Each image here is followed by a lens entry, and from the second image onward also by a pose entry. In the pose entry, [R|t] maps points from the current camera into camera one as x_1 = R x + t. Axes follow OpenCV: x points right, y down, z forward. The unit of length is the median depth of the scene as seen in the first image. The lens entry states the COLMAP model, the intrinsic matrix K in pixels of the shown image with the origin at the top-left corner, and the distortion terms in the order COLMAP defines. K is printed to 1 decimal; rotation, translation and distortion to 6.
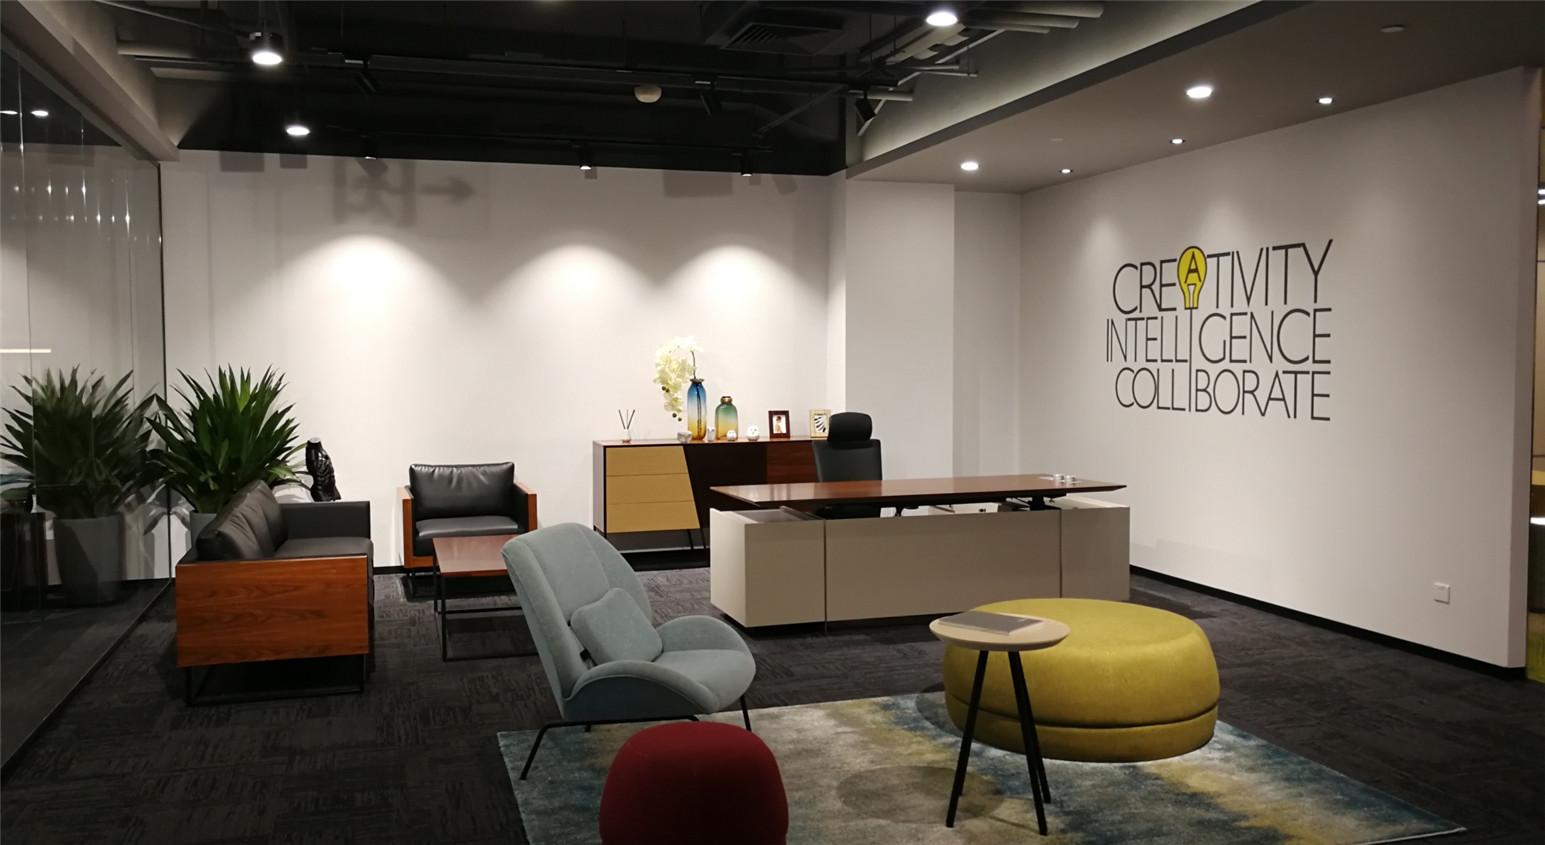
lens RADIAL K [[1252.6, 0, 756.9], [0, 1252.6, 416.9], [0, 0, 1]] dist [0.024765, -0.033595]
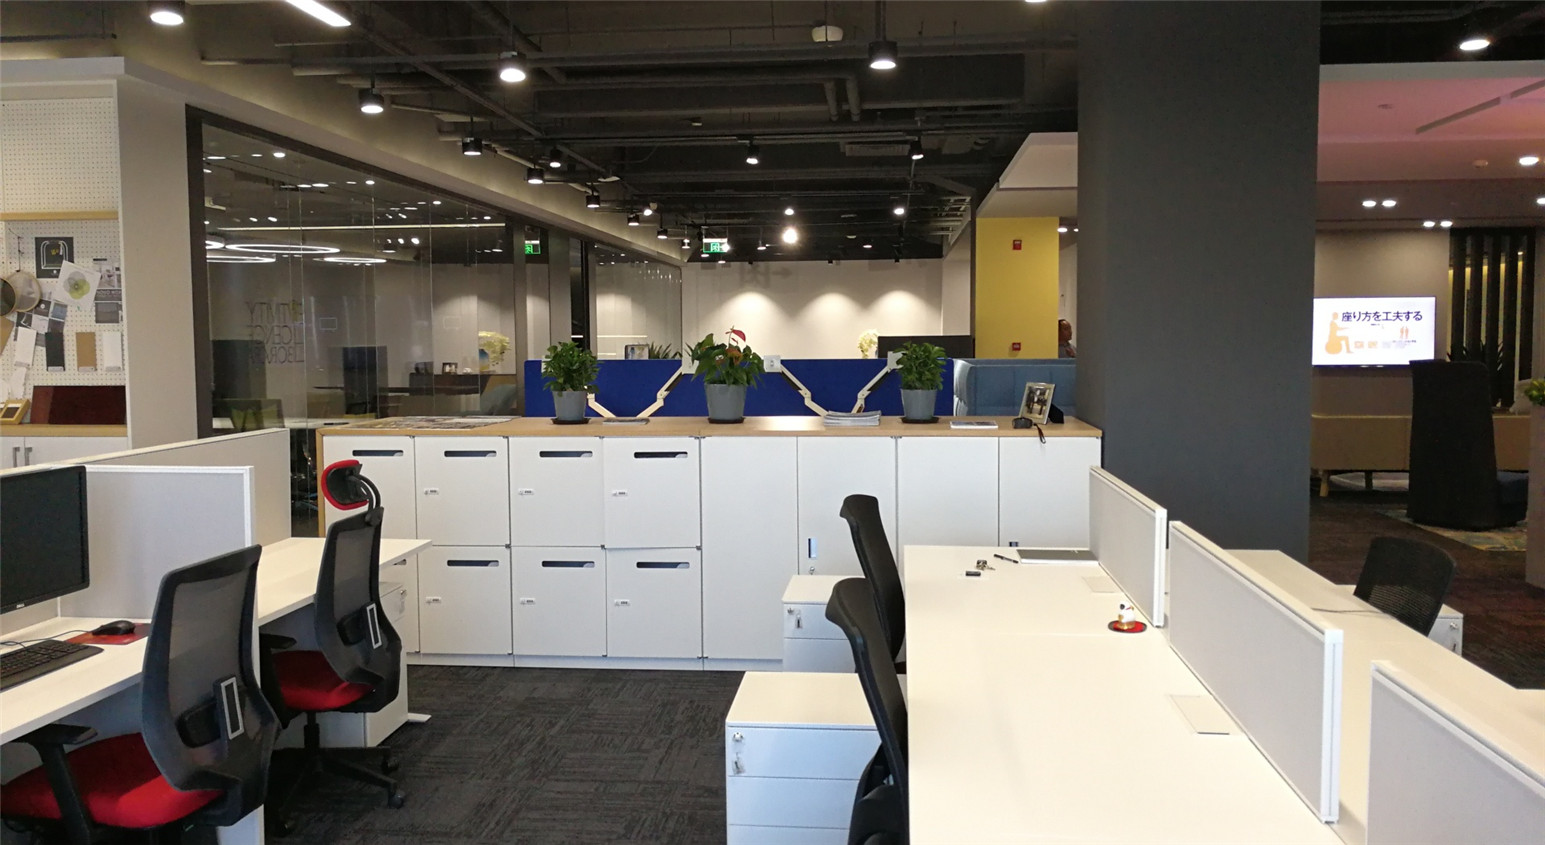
lens RADIAL K [[1252.6, 0, 756.9], [0, 1252.6, 416.9], [0, 0, 1]] dist [0.024765, -0.033595]
pose [[0.917643, 0.022169, -0.396787, 0.718853], [-0.014204, 0.999635, 0.023002, 0.054615], [0.397152, -0.015472, 0.917622, -1.354671]]
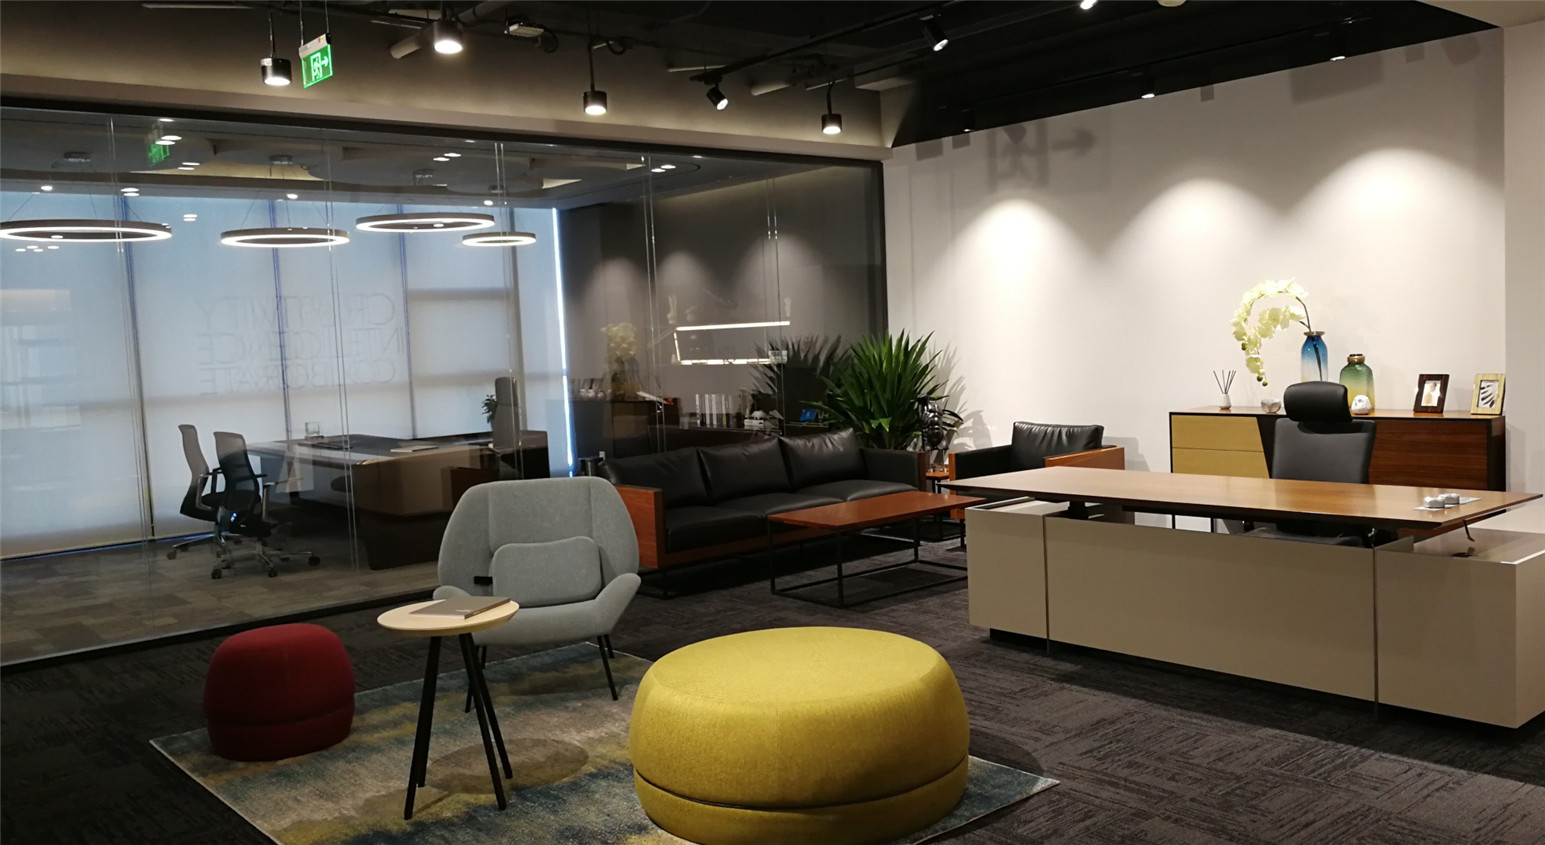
lens RADIAL K [[1252.6, 0, 756.9], [0, 1252.6, 416.9], [0, 0, 1]] dist [0.024765, -0.033595]
pose [[0.376215, 0.051047, -0.925125, 0.564169], [0.001284, 0.998451, 0.055615, -0.022169], [0.926532, -0.022111, 0.375567, 0.394784]]
